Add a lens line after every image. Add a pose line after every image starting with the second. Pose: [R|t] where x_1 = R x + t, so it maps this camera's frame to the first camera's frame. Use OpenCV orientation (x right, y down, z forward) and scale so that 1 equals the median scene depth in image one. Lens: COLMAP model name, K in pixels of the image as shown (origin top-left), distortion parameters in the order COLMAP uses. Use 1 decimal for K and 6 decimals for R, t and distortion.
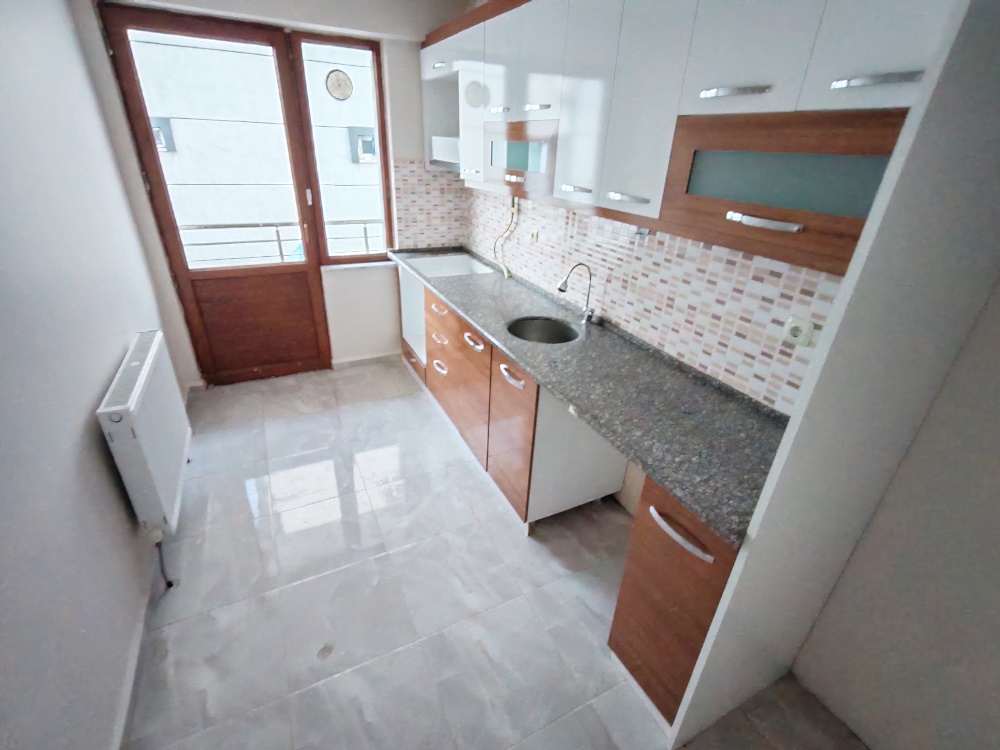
lens RADIAL K [[458.9, 0, 500.0], [0, 458.9, 375.0], [0, 0, 1]] dist [-0.000561, 0.000097]
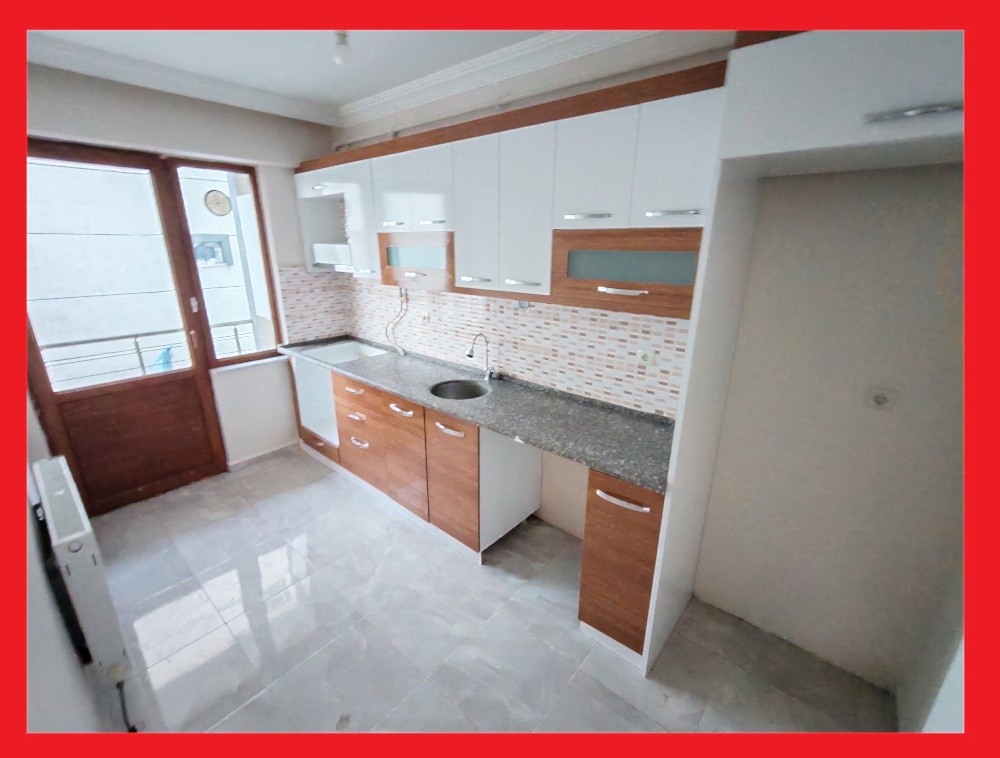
lens RADIAL K [[427.6, 0, 500.0], [0, 427.6, 379.0], [0, 0, 1]] dist [-0.000517, 0.000052]
pose [[0.923163, -0.152092, 0.353042, -0.184021], [0.203162, 0.972695, -0.112204, 0.021534], [-0.326336, 0.175307, 0.928855, -0.092358]]
